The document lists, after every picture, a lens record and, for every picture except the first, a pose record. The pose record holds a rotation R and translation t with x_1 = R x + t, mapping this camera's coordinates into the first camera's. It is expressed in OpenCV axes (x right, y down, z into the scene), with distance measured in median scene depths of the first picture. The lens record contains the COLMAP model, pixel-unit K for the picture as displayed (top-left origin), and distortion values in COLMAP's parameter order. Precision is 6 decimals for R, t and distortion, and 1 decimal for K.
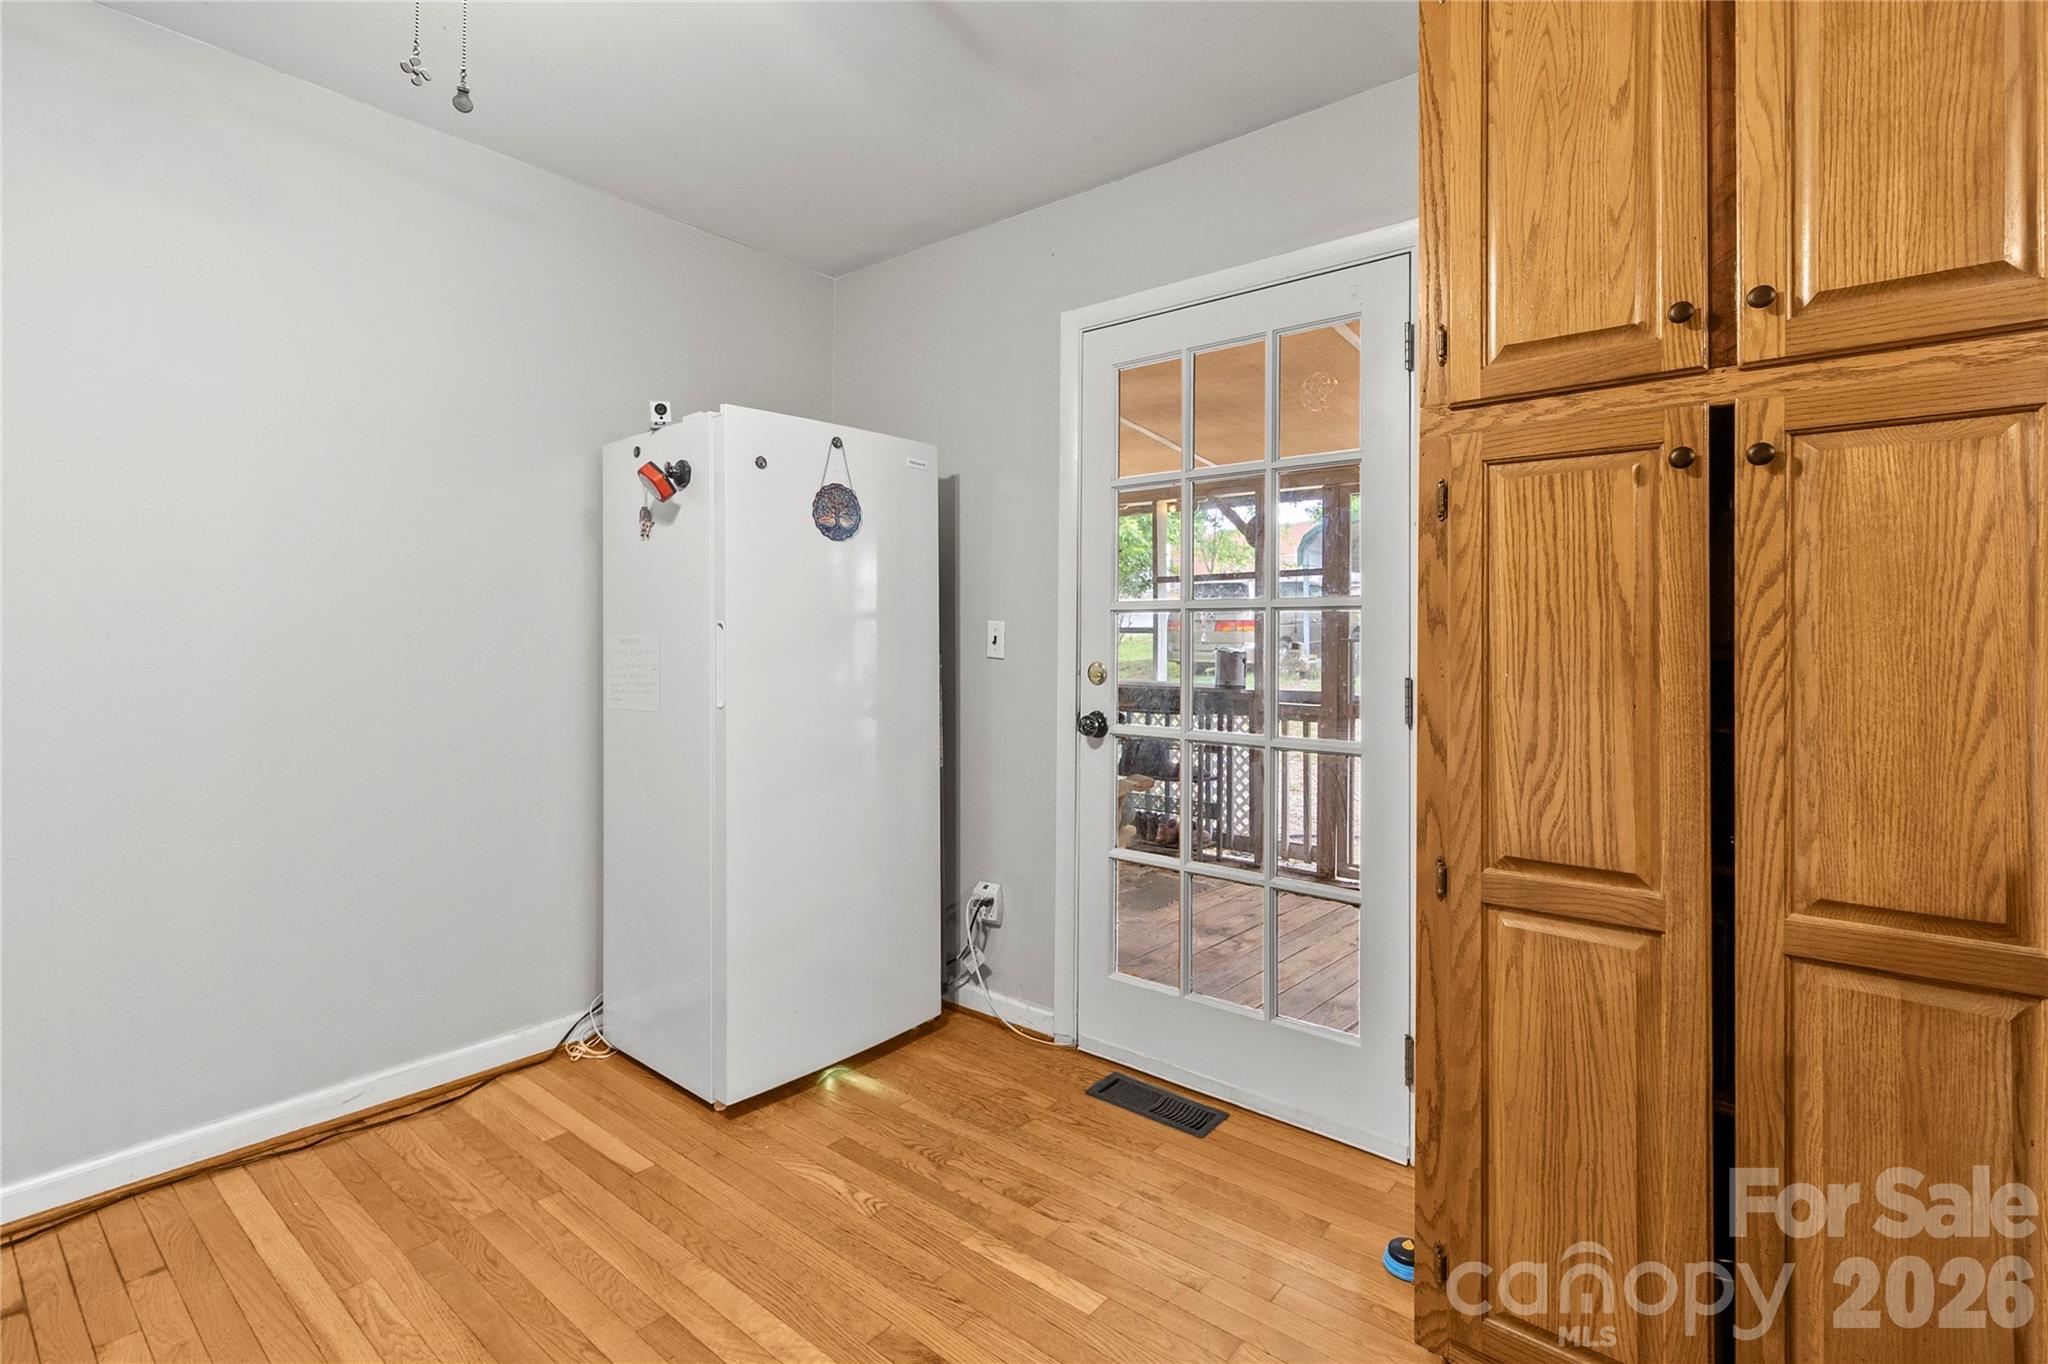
lens RADIAL K [[946.8, 0, 1034.3], [0, 946.8, 627.3], [0, 0, 1]] dist [-0.000263, 0.000311]
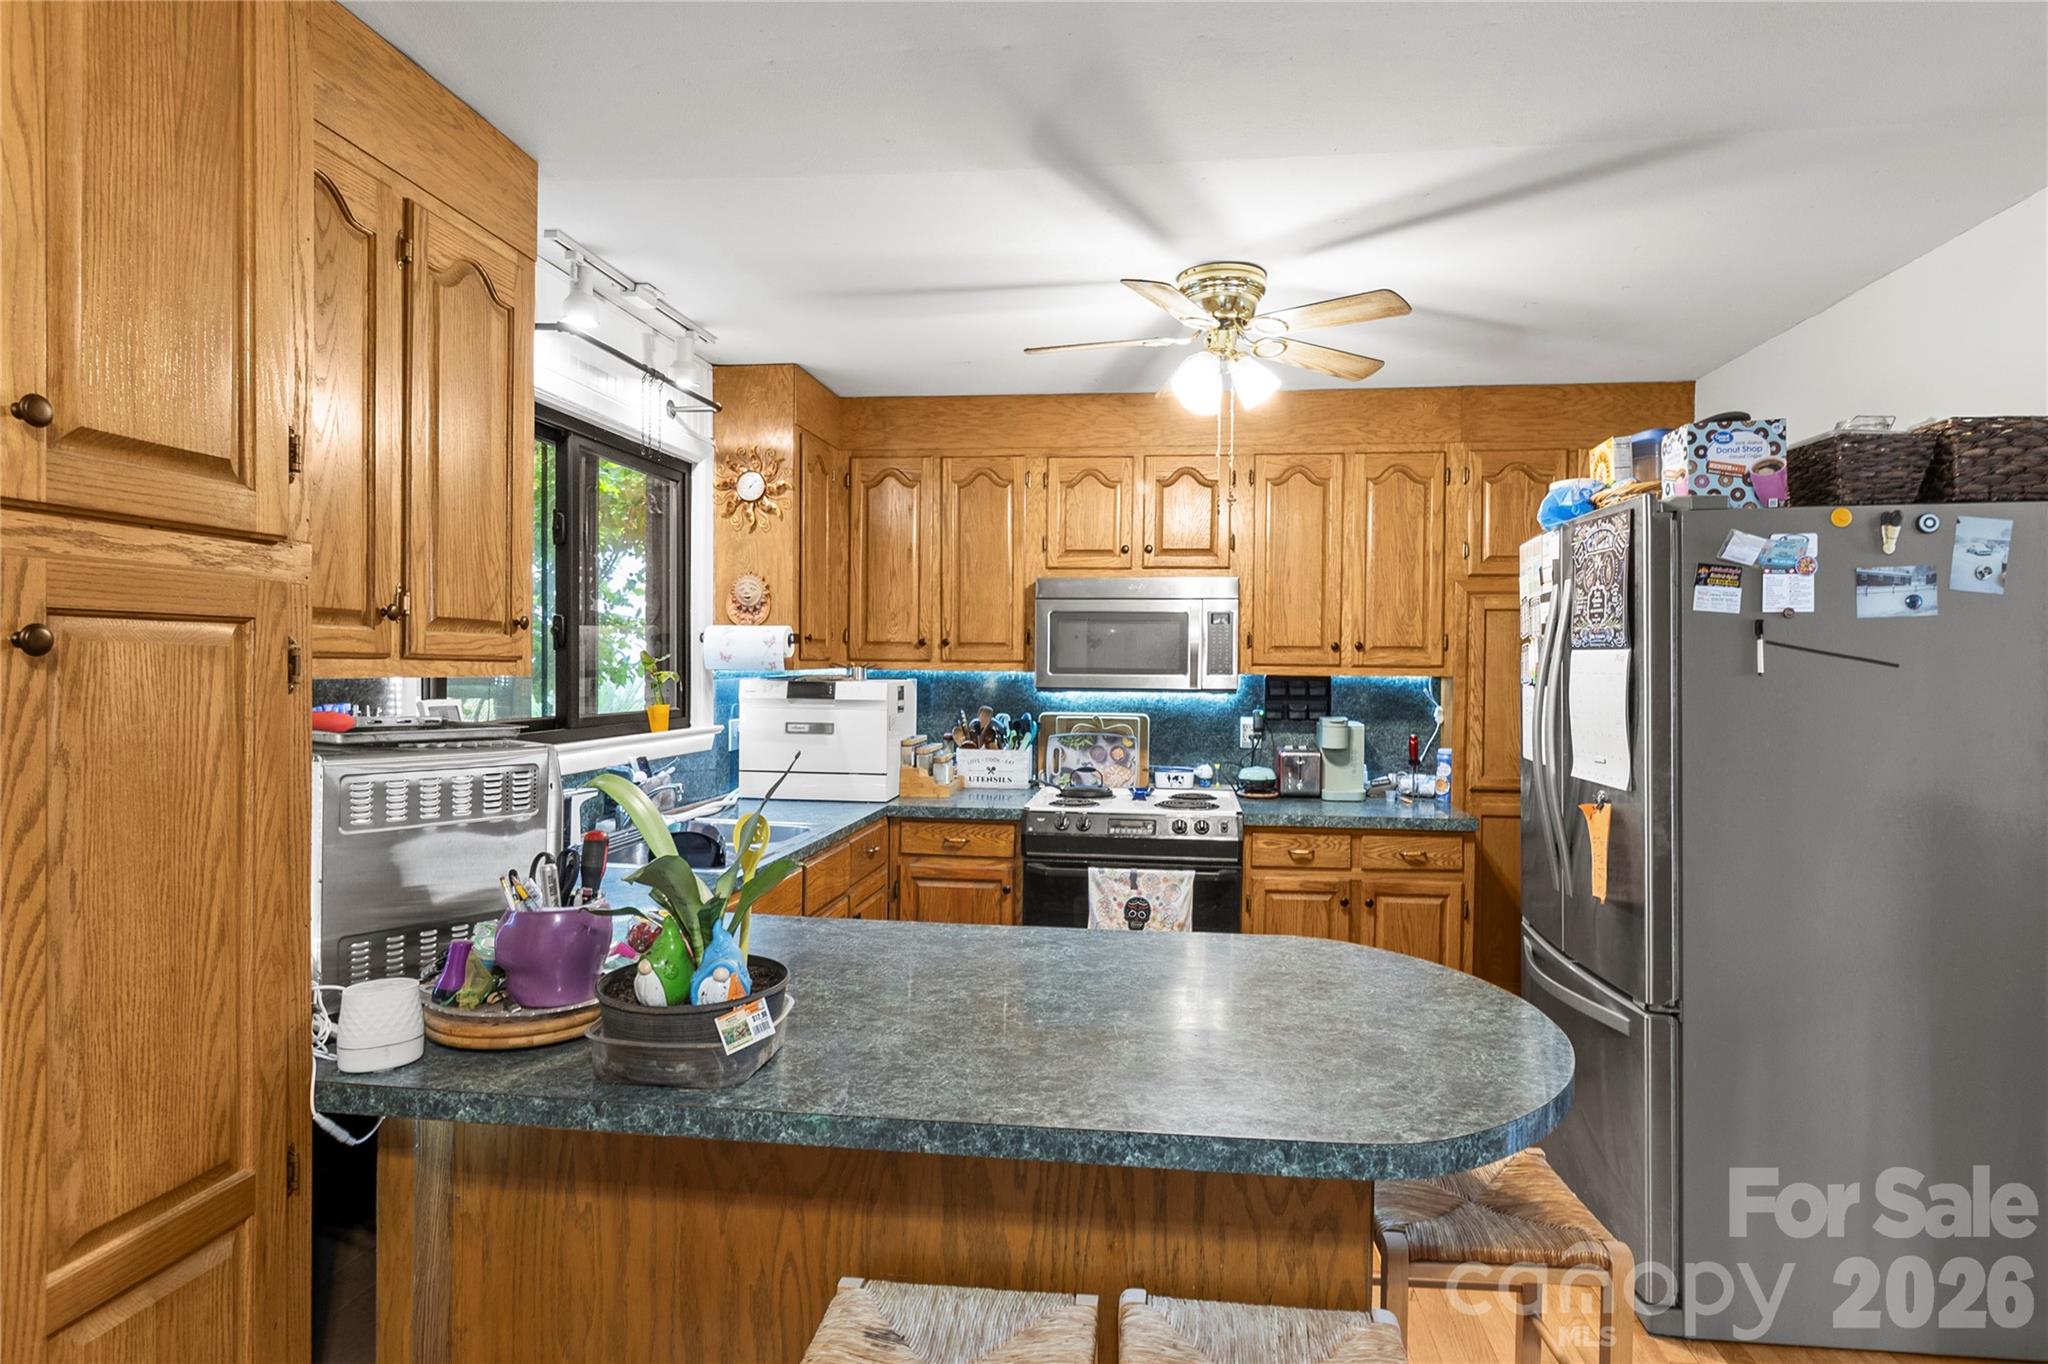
lens RADIAL K [[1112.9, 0, 1049.5], [0, 1112.9, 680.2], [0, 0, 1]] dist [-0.001286, 0.000136]
pose [[-0.533943, -0.025565, 0.845134, -0.303975], [-0.024863, 0.999585, 0.014529, -0.177851], [-0.845155, -0.013255, -0.534357, 0.782254]]
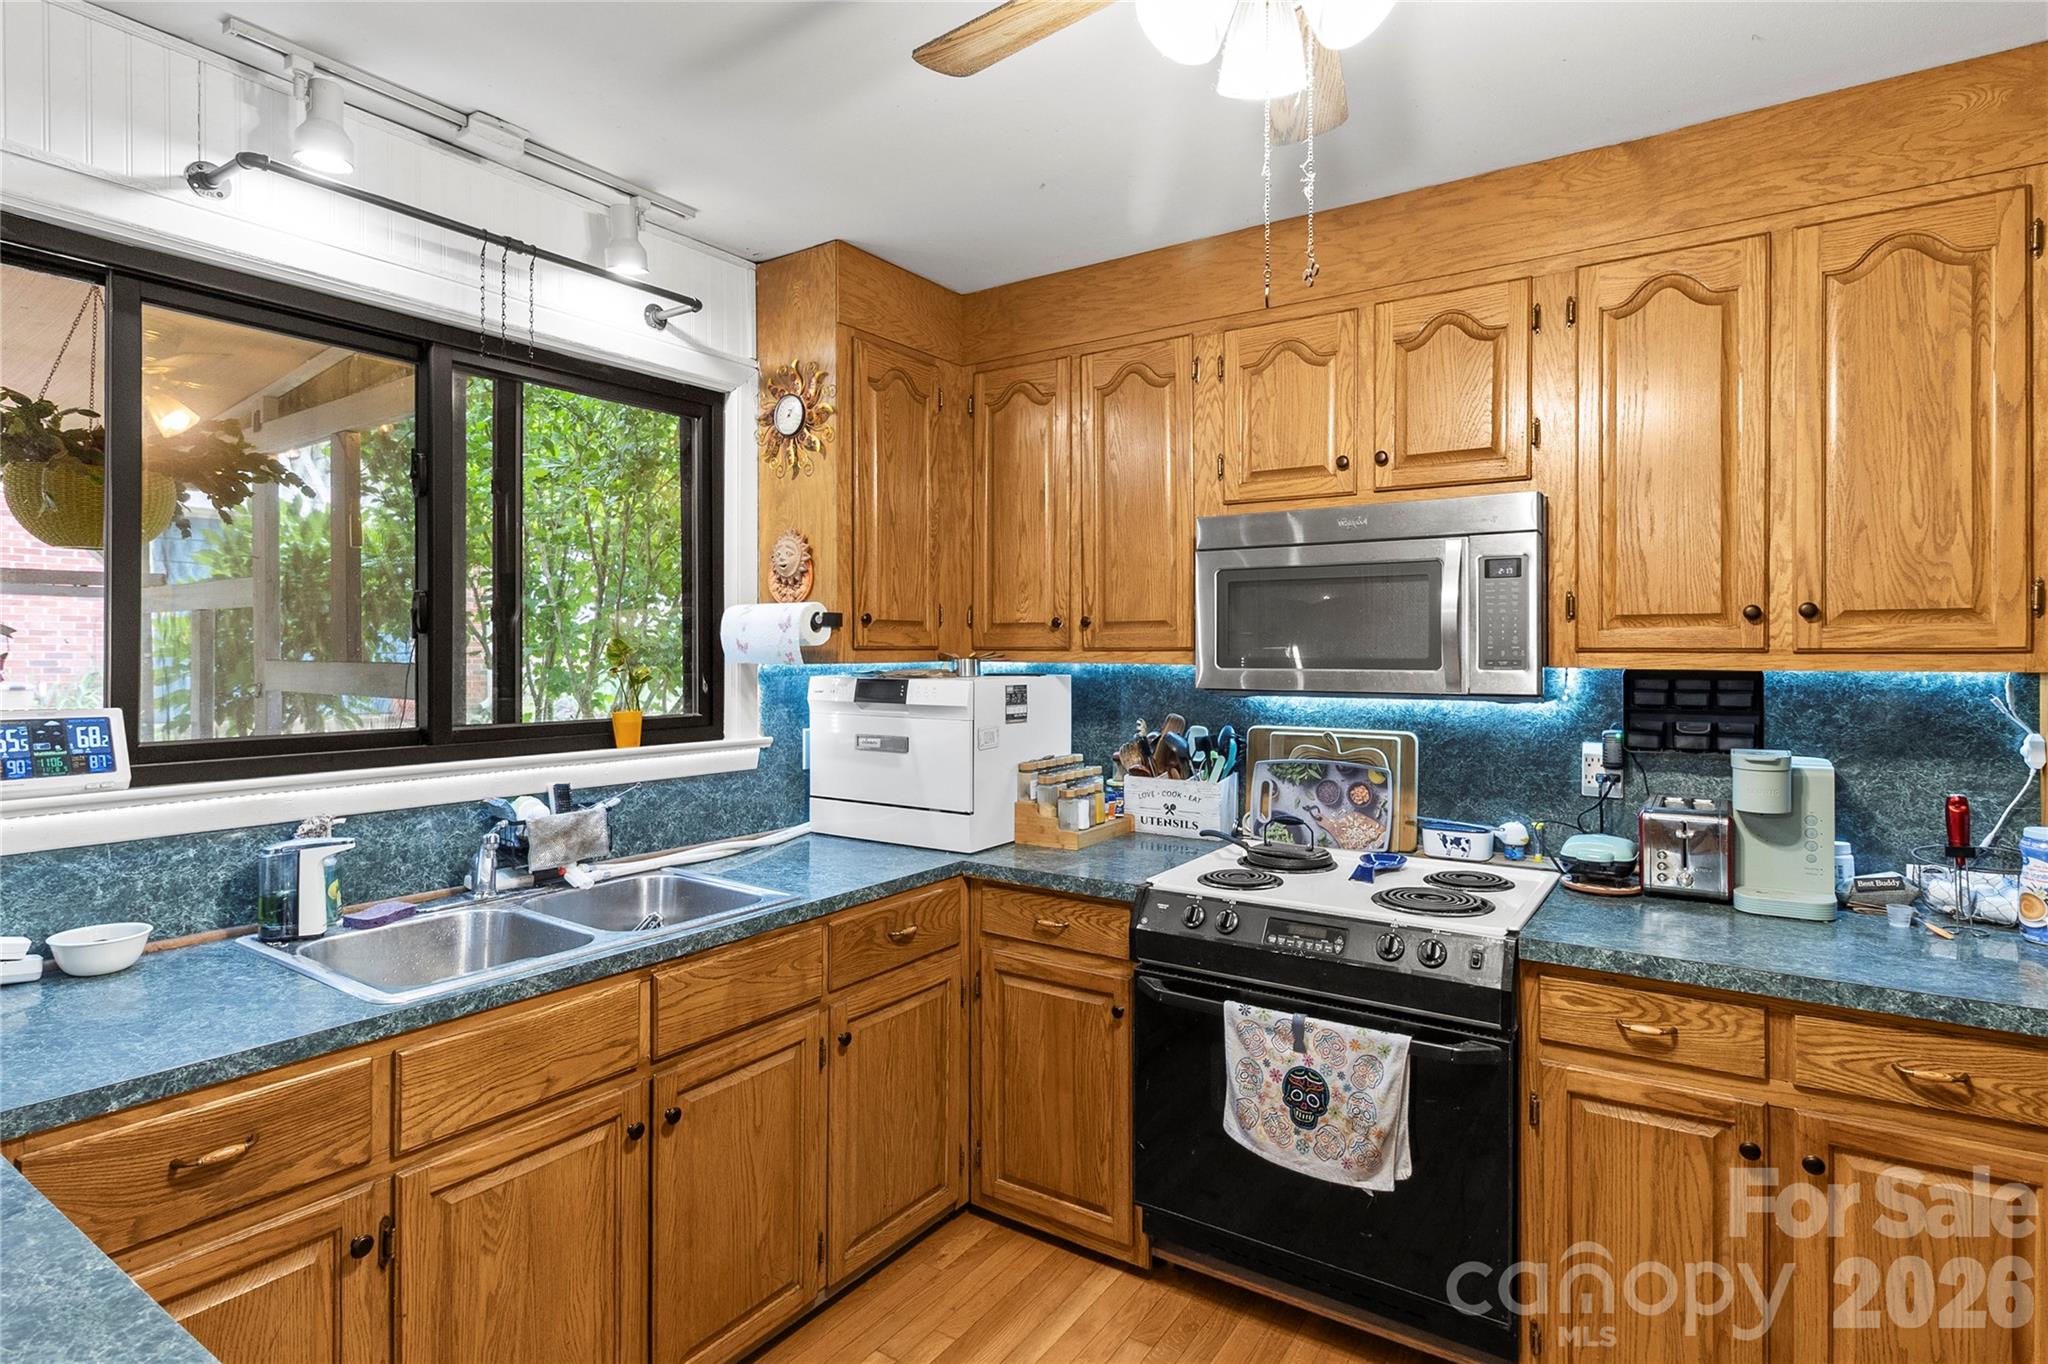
lens RADIAL K [[1048.6, 0, 1045.1], [0, 1048.6, 652.9], [0, 0, 1]] dist [-0.000544, -0.000071]
pose [[-0.095044, -0.008122, 0.995440, 0.569105], [-0.015566, 0.999857, 0.006672, -0.184894], [-0.995351, -0.014861, -0.095156, -0.494683]]
